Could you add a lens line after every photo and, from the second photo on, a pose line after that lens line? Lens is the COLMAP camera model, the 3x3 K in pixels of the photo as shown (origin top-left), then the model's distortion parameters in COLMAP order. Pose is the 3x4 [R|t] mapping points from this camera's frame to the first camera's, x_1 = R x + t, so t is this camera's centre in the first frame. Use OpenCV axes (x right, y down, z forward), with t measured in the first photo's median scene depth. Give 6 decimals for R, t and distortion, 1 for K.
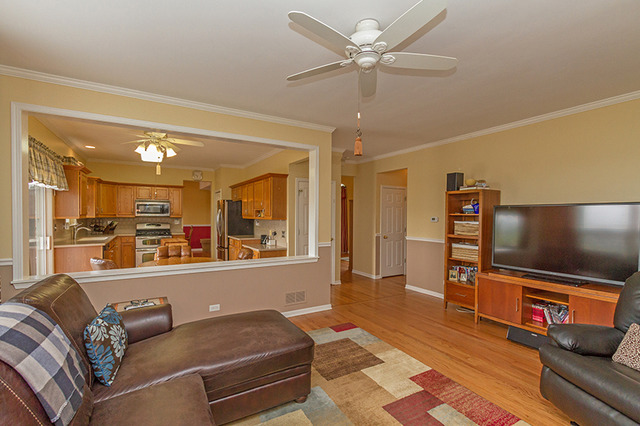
lens RADIAL K [[289.8, 0, 320.6], [0, 289.8, 218.2], [0, 0, 1]] dist [0.003856, -0.000419]
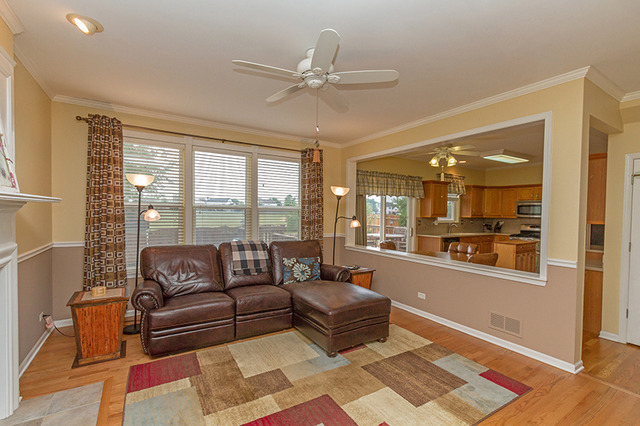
lens RADIAL K [[289.8, 0, 320.6], [0, 289.8, 218.2], [0, 0, 1]] dist [0.003856, -0.000419]
pose [[0.028652, 0.016448, -0.999454, 0.652303], [-0.026299, 0.999531, 0.015695, -0.002010], [0.999243, 0.025835, 0.029071, 0.482965]]
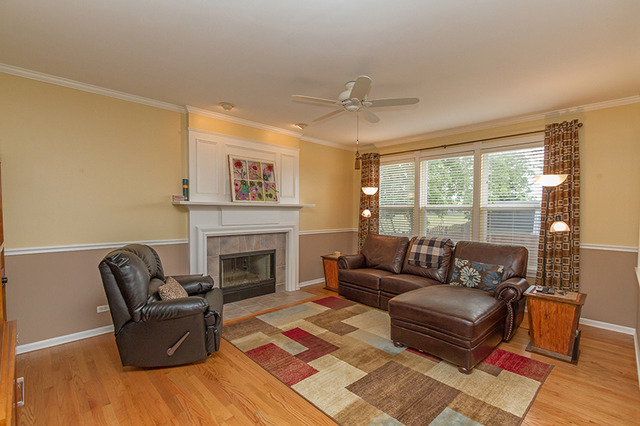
lens RADIAL K [[289.8, 0, 320.6], [0, 289.8, 218.2], [0, 0, 1]] dist [0.003856, -0.000419]
pose [[-0.972465, -0.005025, -0.232993, 0.325276], [-0.013853, 0.999246, 0.036270, -0.007410], [0.232635, 0.038499, -0.971802, 1.193812]]
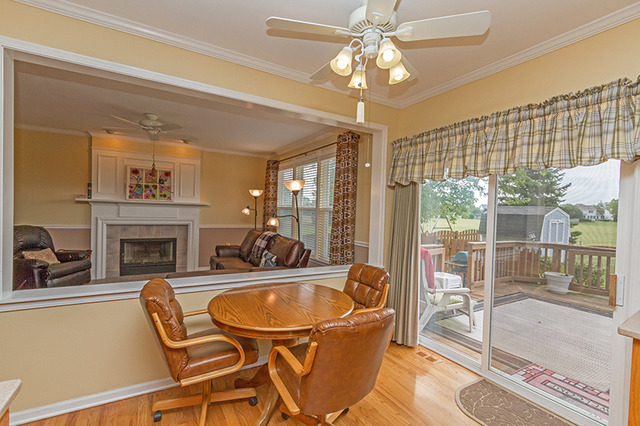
lens RADIAL K [[289.8, 0, 320.6], [0, 289.8, 218.2], [0, 0, 1]] dist [0.003856, -0.000419]
pose [[-0.999287, -0.037647, 0.002905, -0.526631], [-0.037510, 0.998578, 0.037885, -0.022527], [-0.004327, 0.037749, -0.999278, 1.503387]]
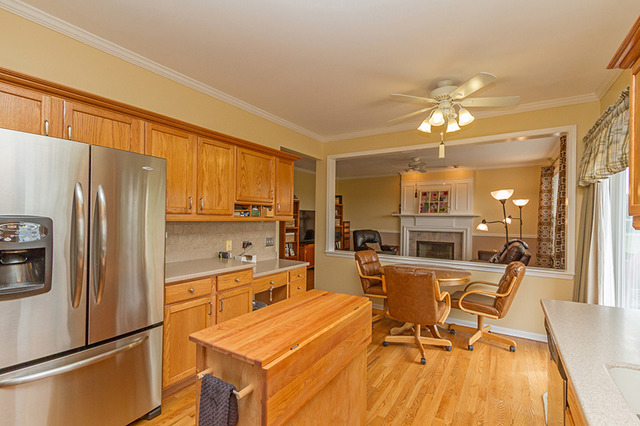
lens RADIAL K [[289.8, 0, 320.6], [0, 289.8, 218.2], [0, 0, 1]] dist [0.003856, -0.000419]
pose [[-0.442659, -0.011544, 0.896616, -1.092970], [-0.005712, 0.999933, 0.010054, -0.010106], [-0.896672, -0.000671, -0.442696, 1.626865]]
